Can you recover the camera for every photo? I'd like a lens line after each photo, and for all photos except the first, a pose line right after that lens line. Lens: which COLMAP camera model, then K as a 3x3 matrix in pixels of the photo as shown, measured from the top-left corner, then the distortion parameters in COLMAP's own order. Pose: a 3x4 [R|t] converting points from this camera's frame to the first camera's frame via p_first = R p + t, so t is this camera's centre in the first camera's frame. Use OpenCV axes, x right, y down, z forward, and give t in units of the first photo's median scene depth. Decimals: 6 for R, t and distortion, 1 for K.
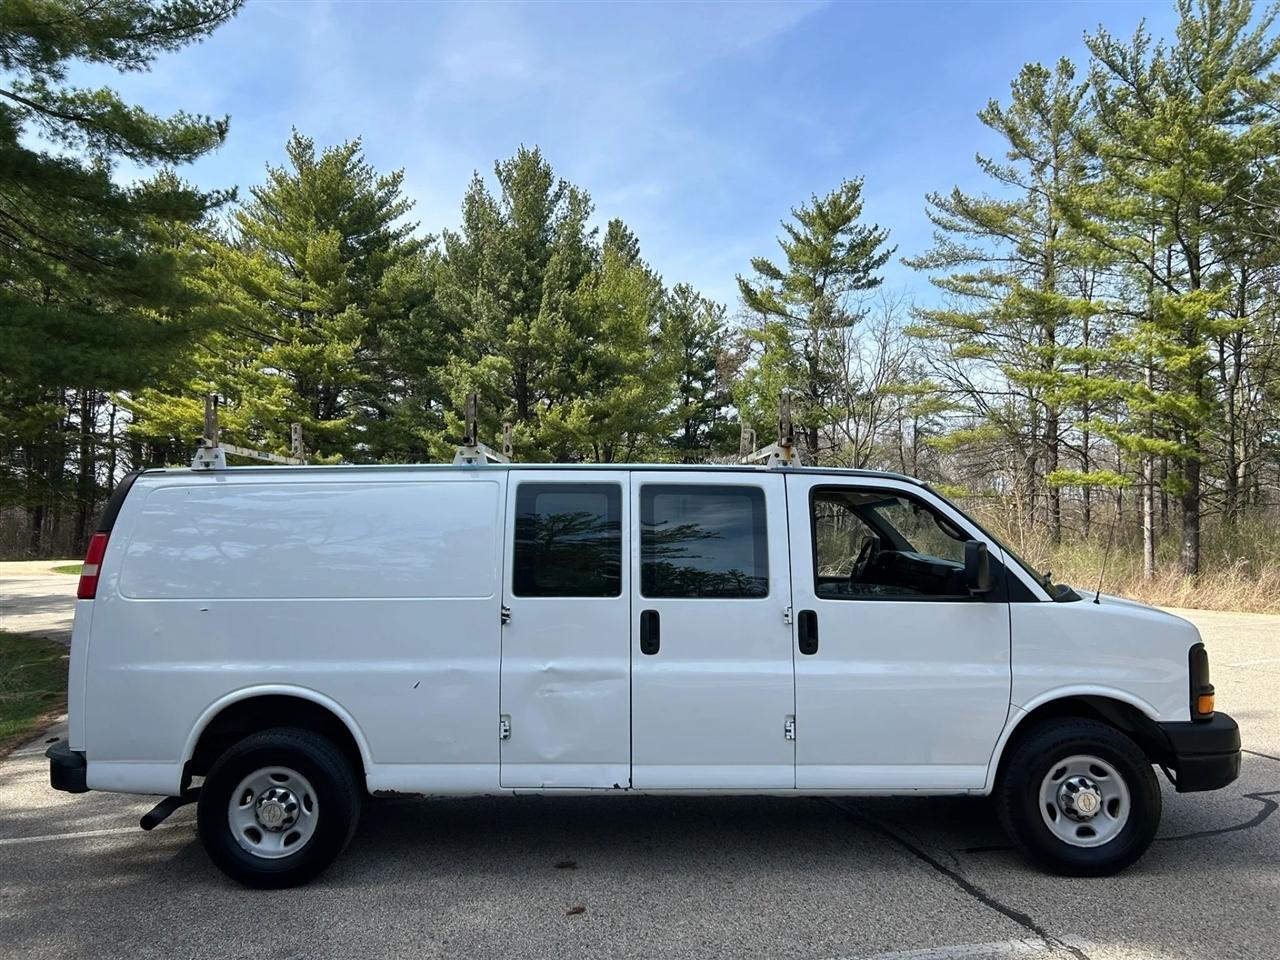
lens RADIAL K [[963.3, 0, 630.1], [0, 963.3, 477.4], [0, 0, 1]] dist [0.051791, -0.054188]
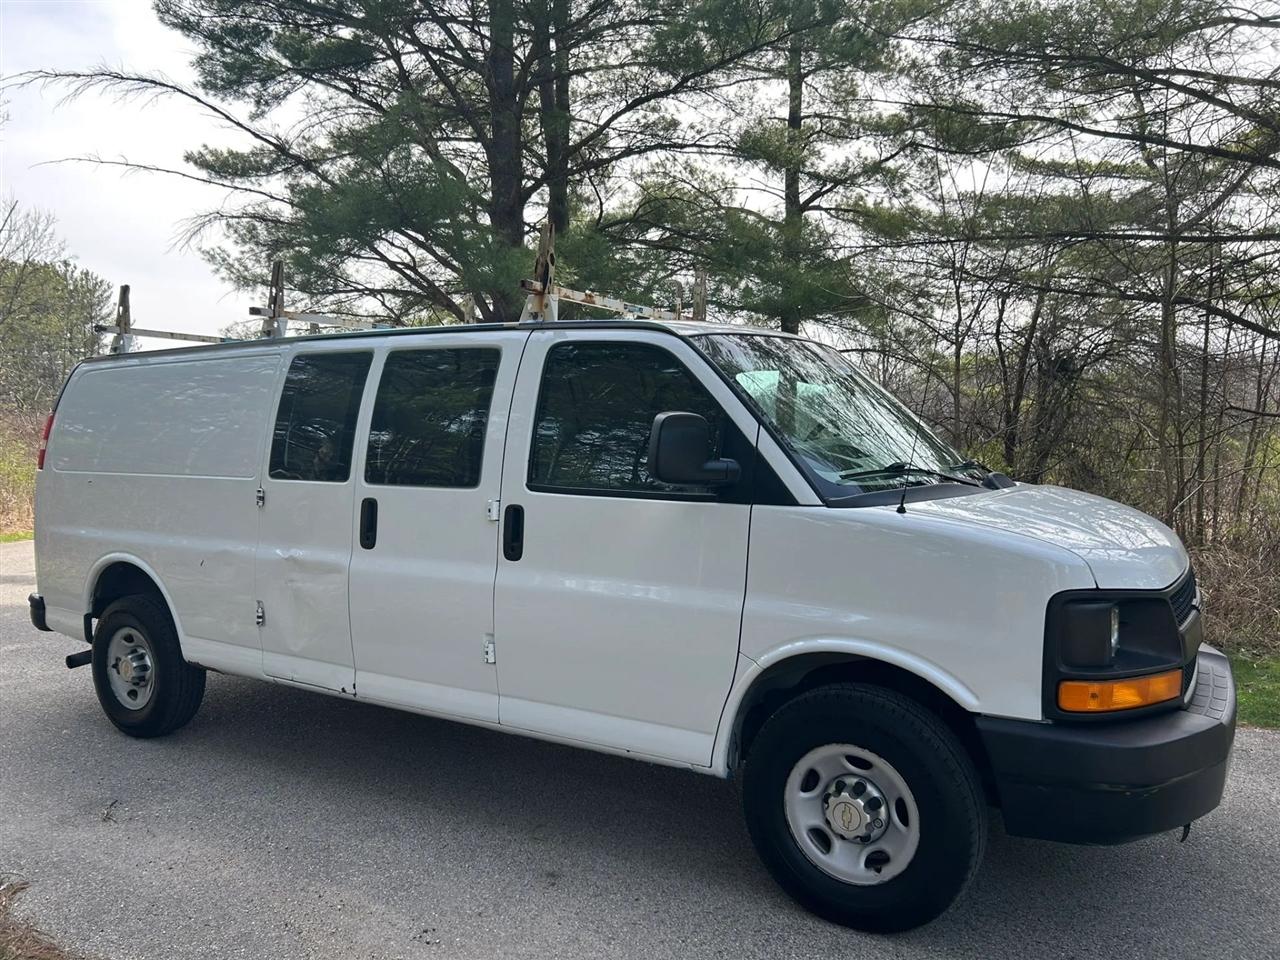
lens RADIAL K [[963.3, 0, 634.6], [0, 963.3, 483.1], [0, 0, 1]] dist [0.051791, -0.054188]
pose [[0.845635, 0.028461, -0.533002, 0.657479], [0.025007, 0.995368, 0.092824, 0.049275], [0.533176, -0.091824, 0.841007, 0.390578]]
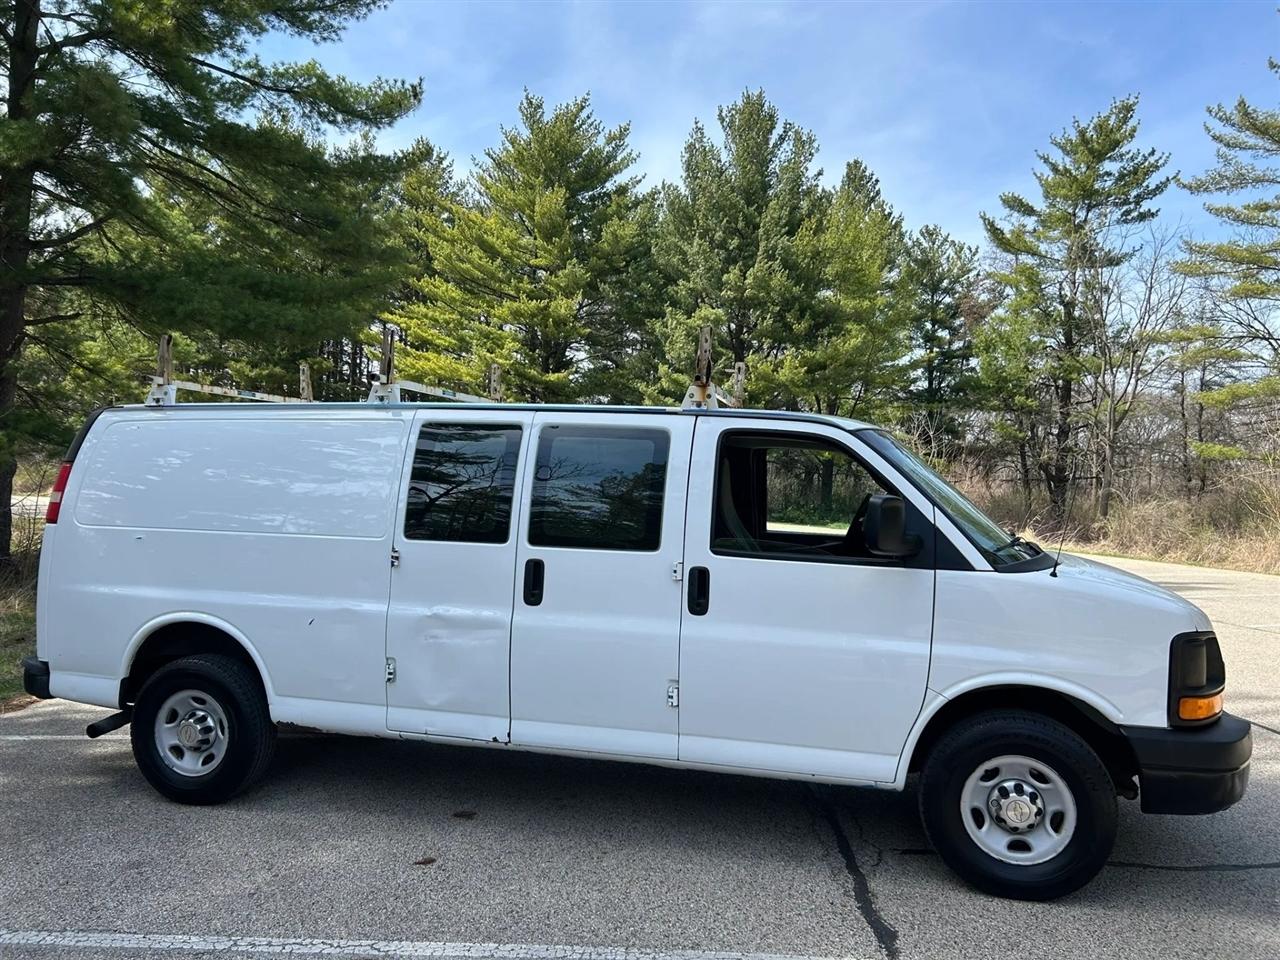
lens RADIAL K [[963.3, 0, 631.7], [0, 963.3, 476.9], [0, 0, 1]] dist [0.051791, -0.054188]
pose [[0.966701, 0.026629, -0.254521, 0.338347], [-0.014624, 0.998694, 0.048945, 0.010149], [0.255492, -0.043593, 0.965828, 0.116239]]
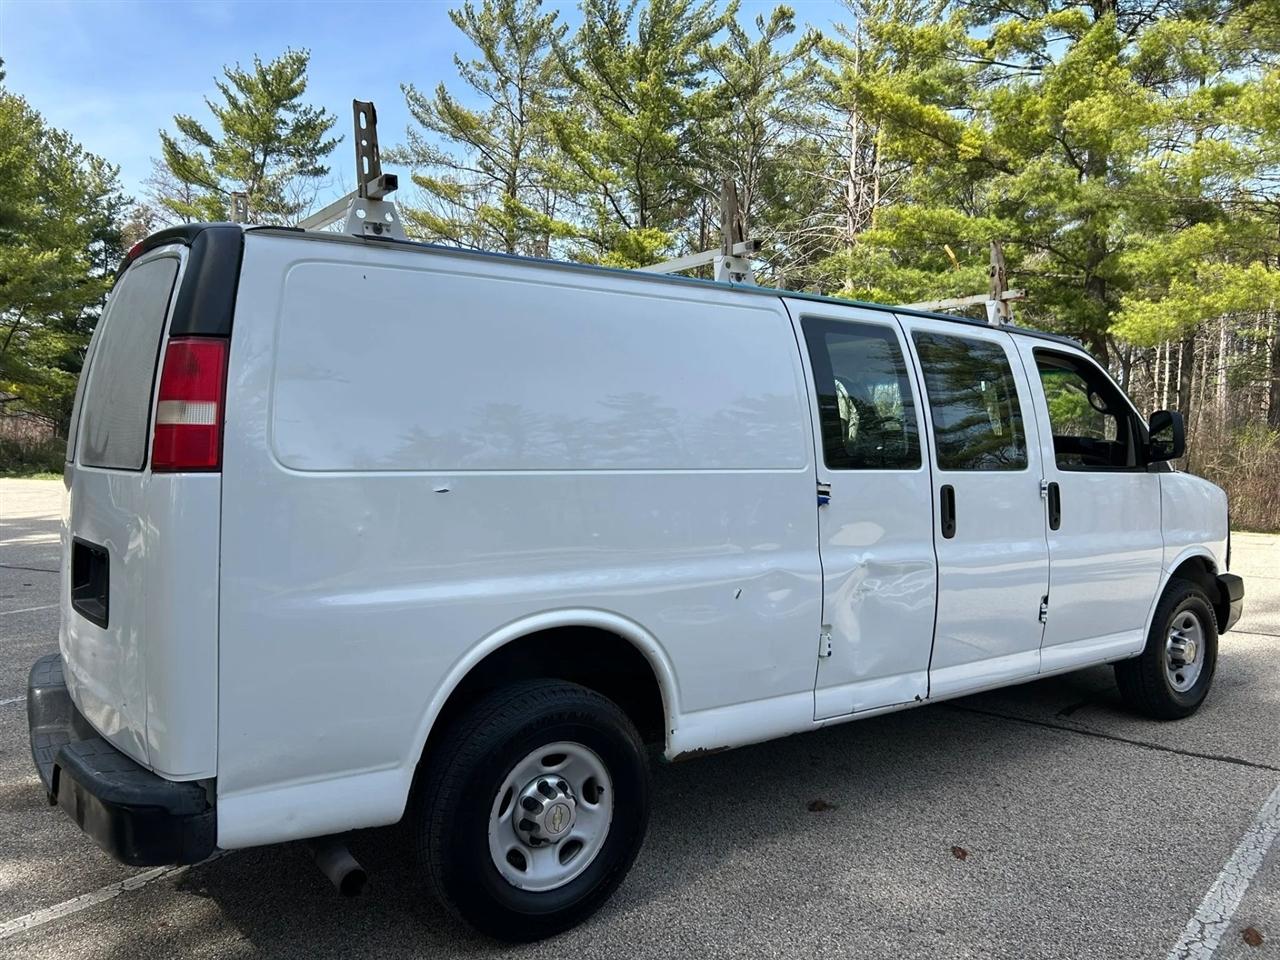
lens RADIAL K [[963.3, 0, 628.8], [0, 963.3, 480.7], [0, 0, 1]] dist [0.051791, -0.054188]
pose [[0.810743, -0.009207, 0.585329, -0.659443], [-0.046879, 0.995644, 0.080594, 0.078597], [-0.583522, -0.092781, 0.806780, 0.478778]]
